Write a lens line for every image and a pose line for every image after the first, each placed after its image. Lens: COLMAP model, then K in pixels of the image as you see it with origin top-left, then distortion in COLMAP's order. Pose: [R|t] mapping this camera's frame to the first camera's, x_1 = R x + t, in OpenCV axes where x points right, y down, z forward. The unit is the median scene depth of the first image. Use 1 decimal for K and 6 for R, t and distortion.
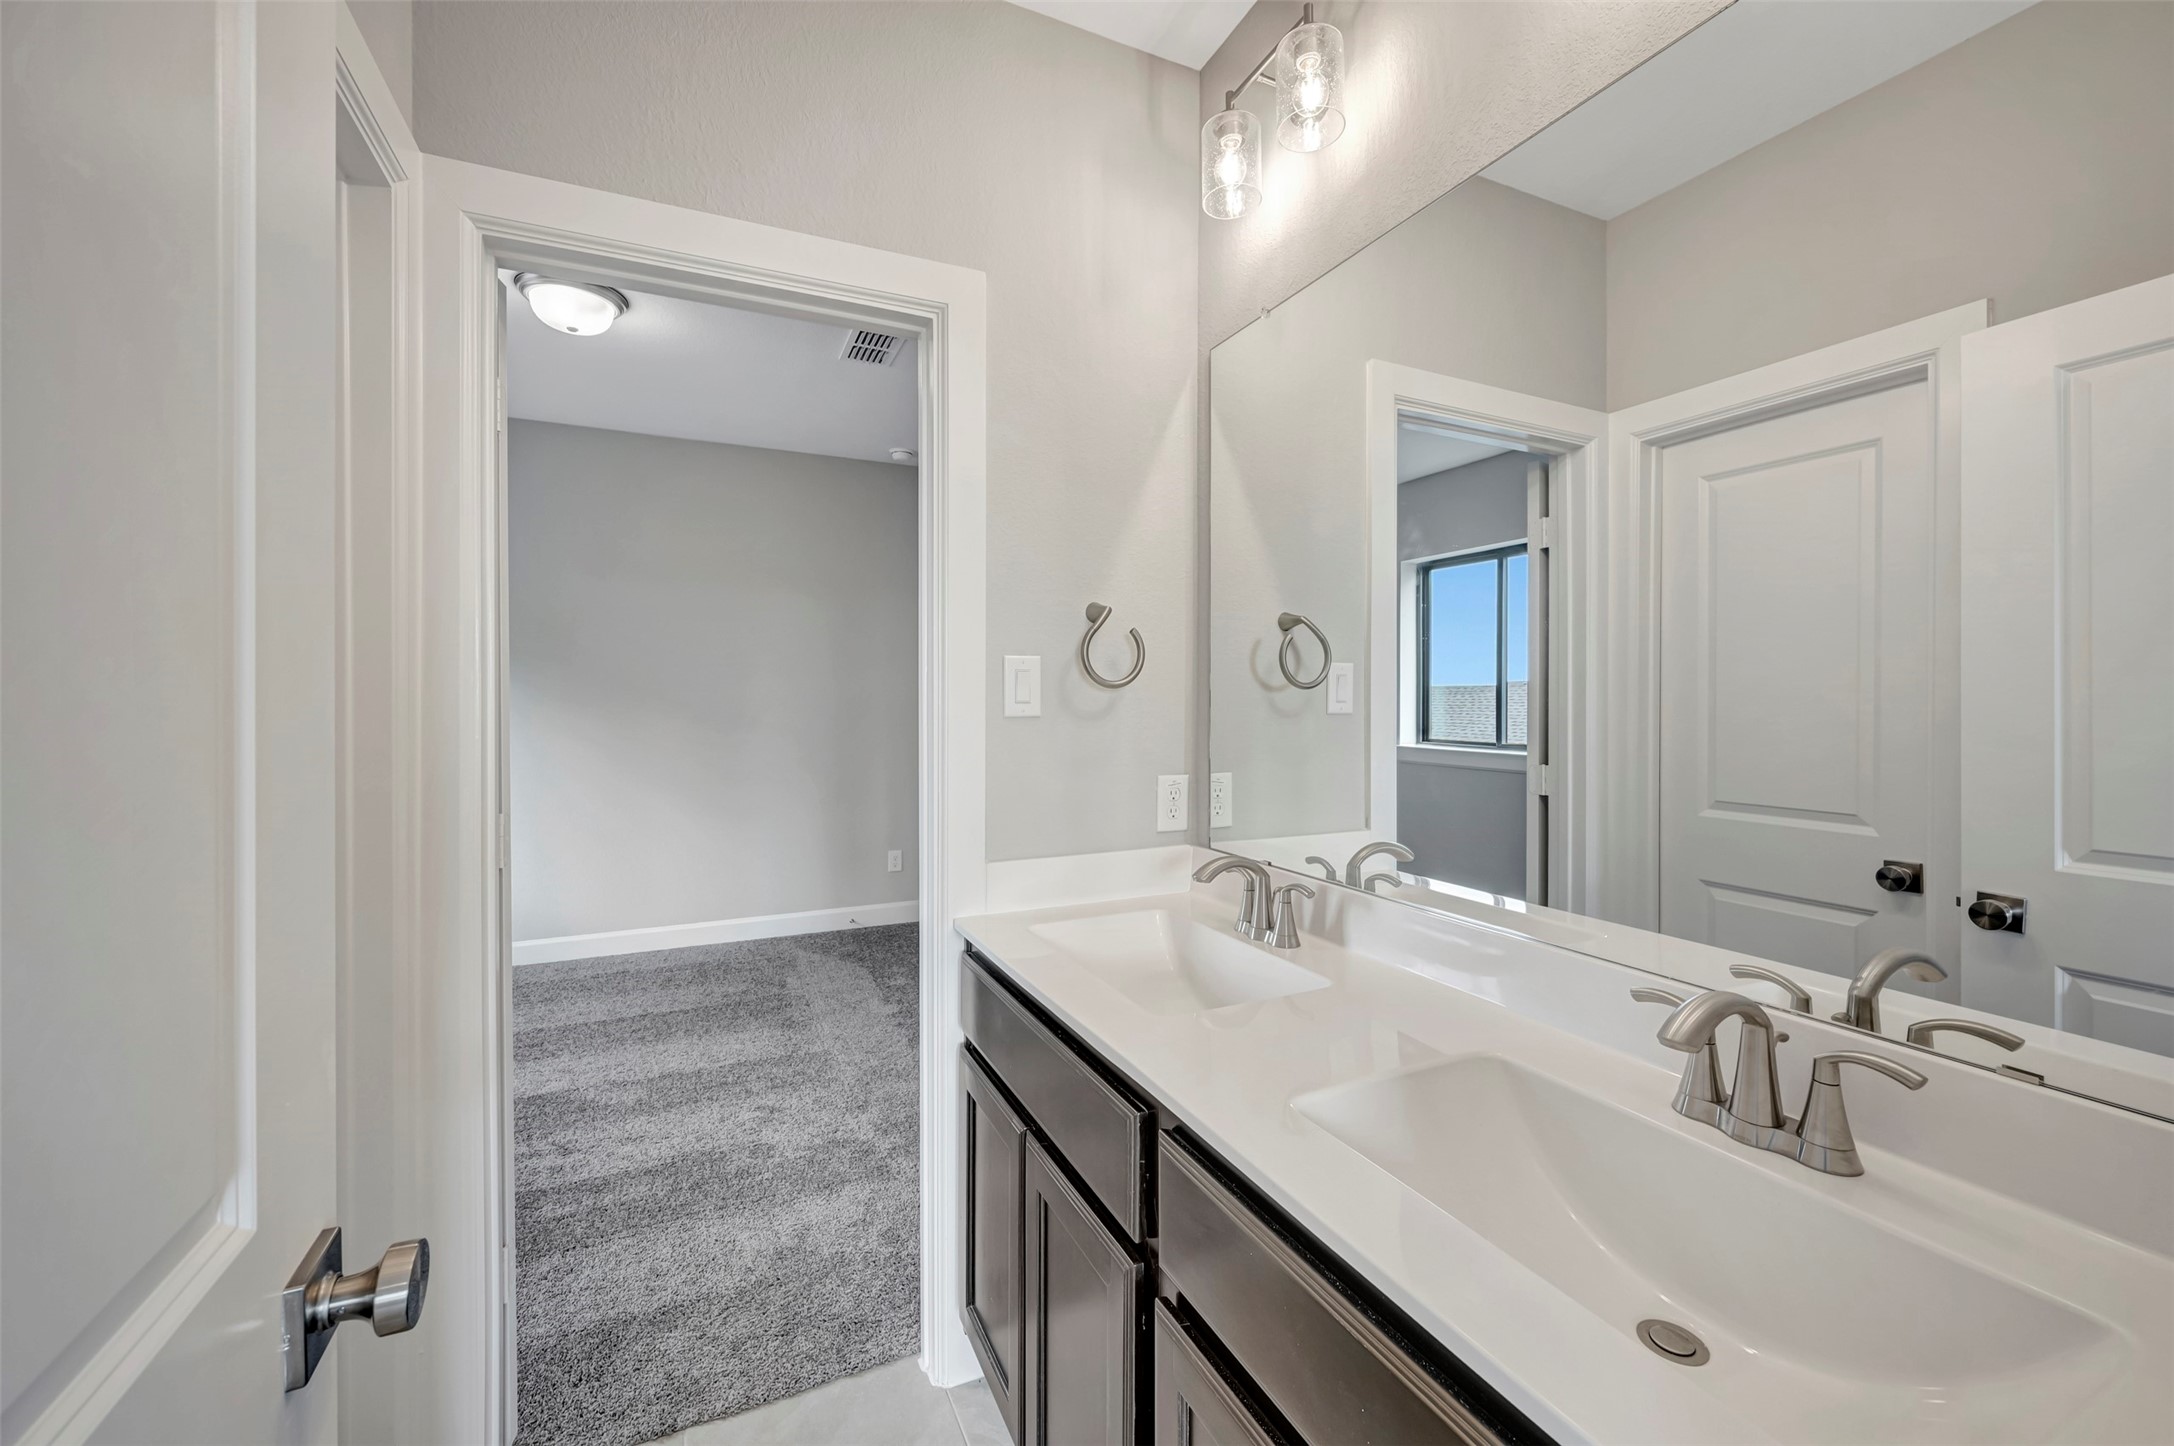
lens RADIAL K [[851.4, 0, 1090.7], [0, 851.4, 718.9], [0, 0, 1]] dist [-0.001233, -0.000266]
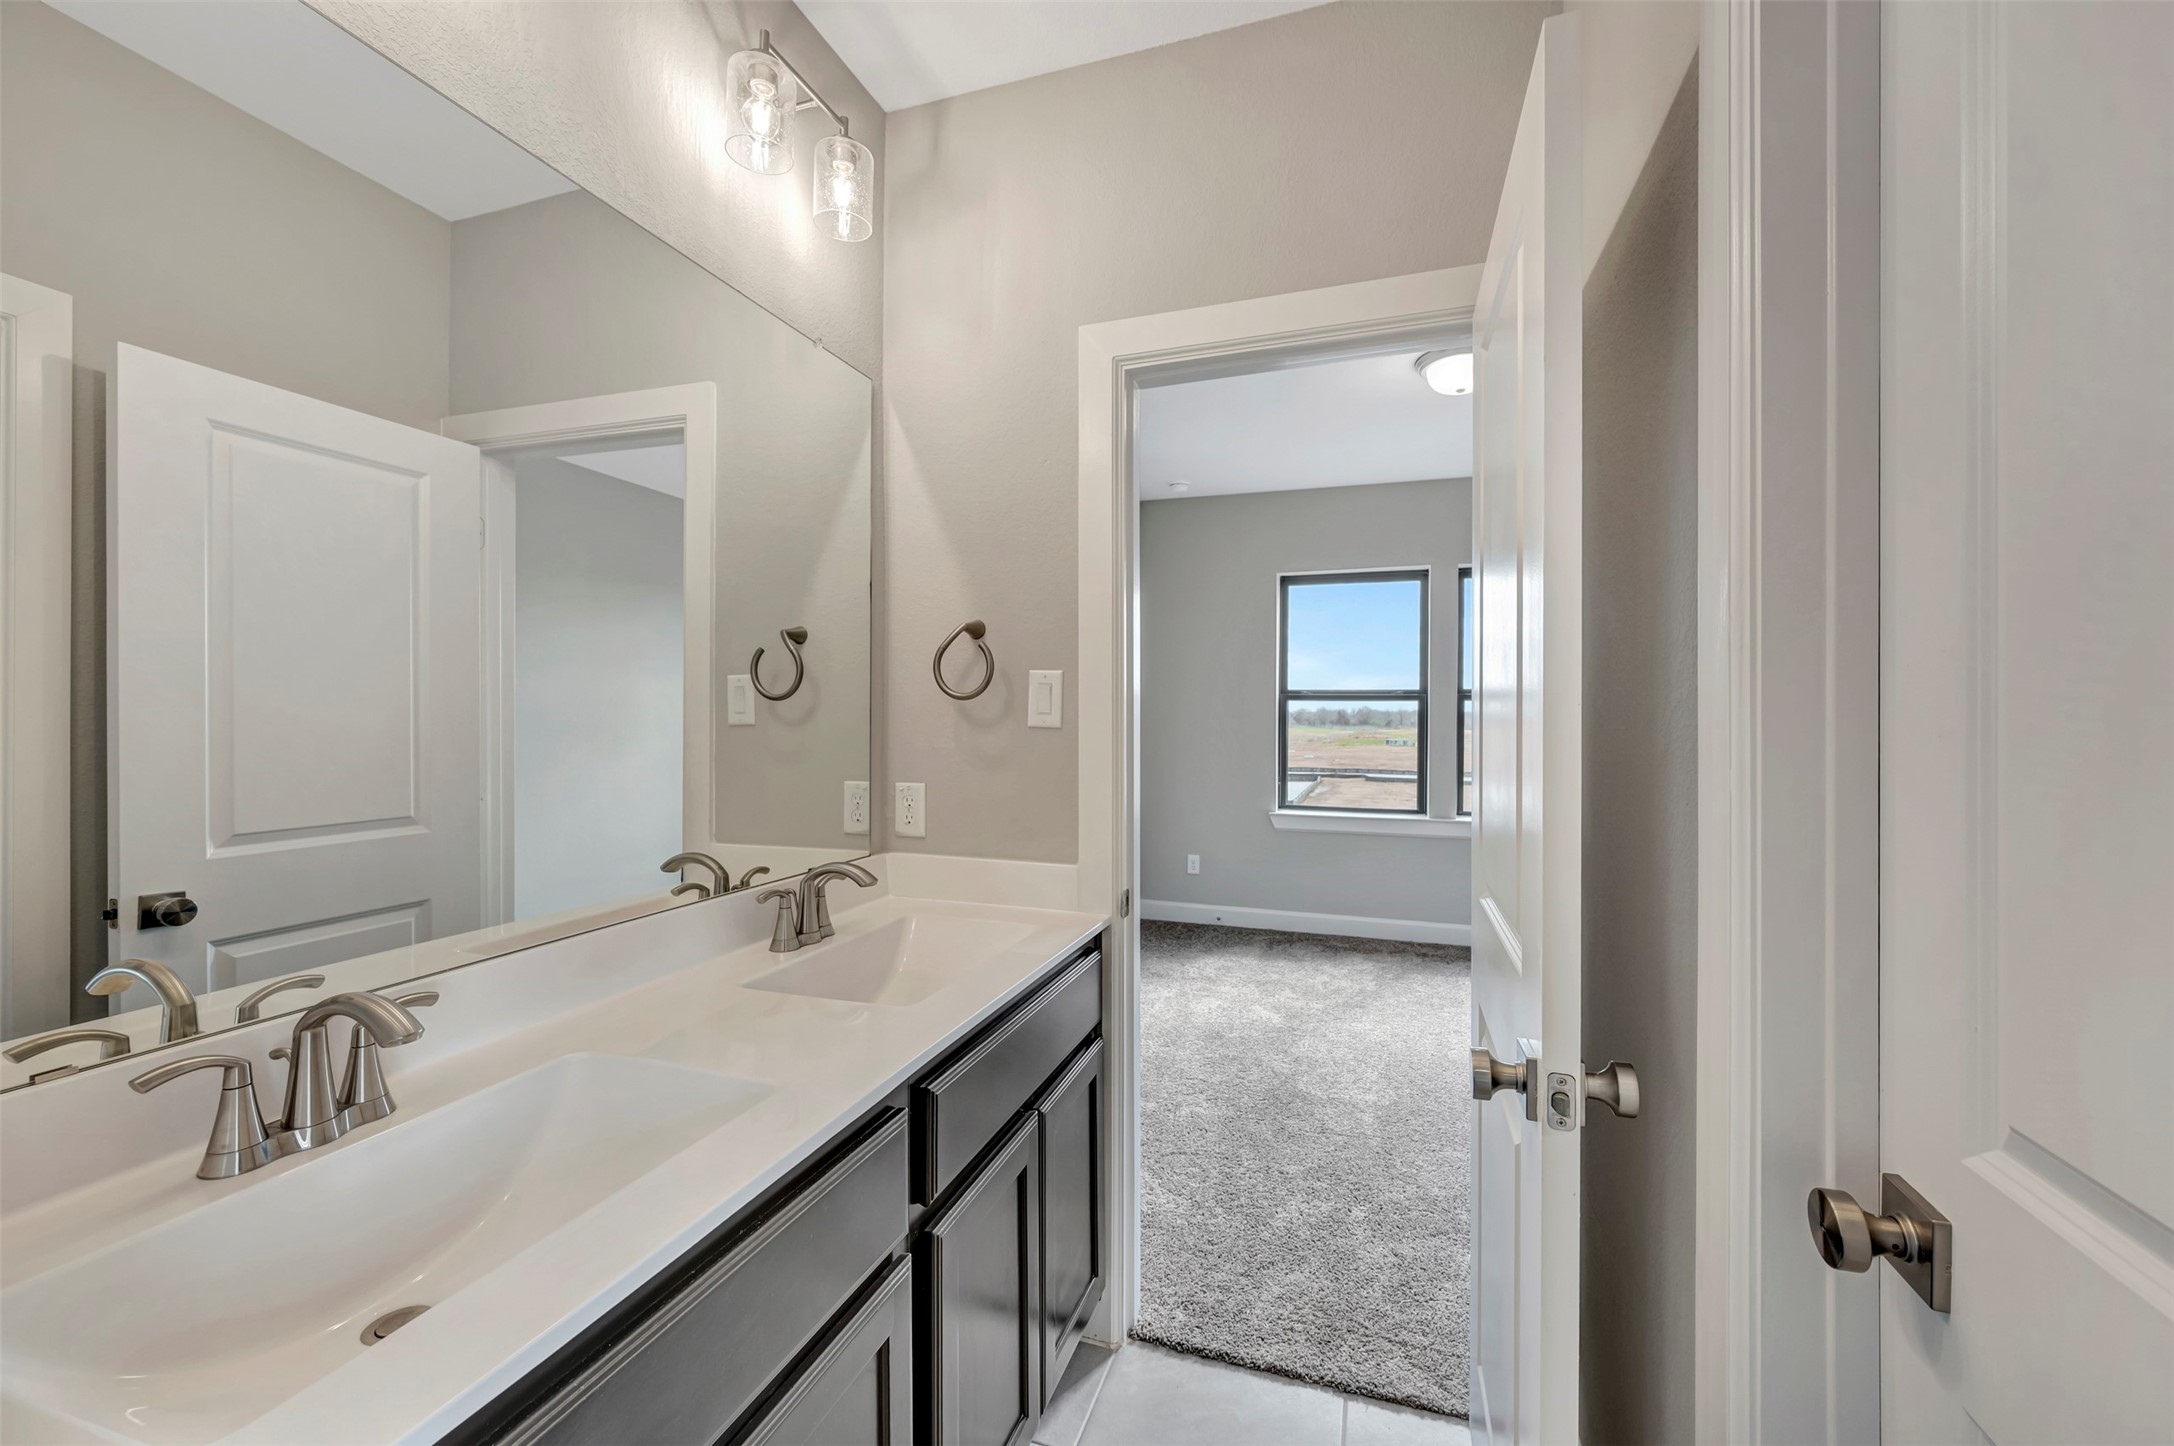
lens RADIAL K [[851.4, 0, 1090.7], [0, 851.4, 718.9], [0, 0, 1]] dist [-0.001233, -0.000266]
pose [[-0.719307, 0.004313, 0.694679, -0.548663], [0.004144, 0.999990, -0.001917, -0.004682], [-0.694680, 0.001500, -0.719317, 1.023607]]
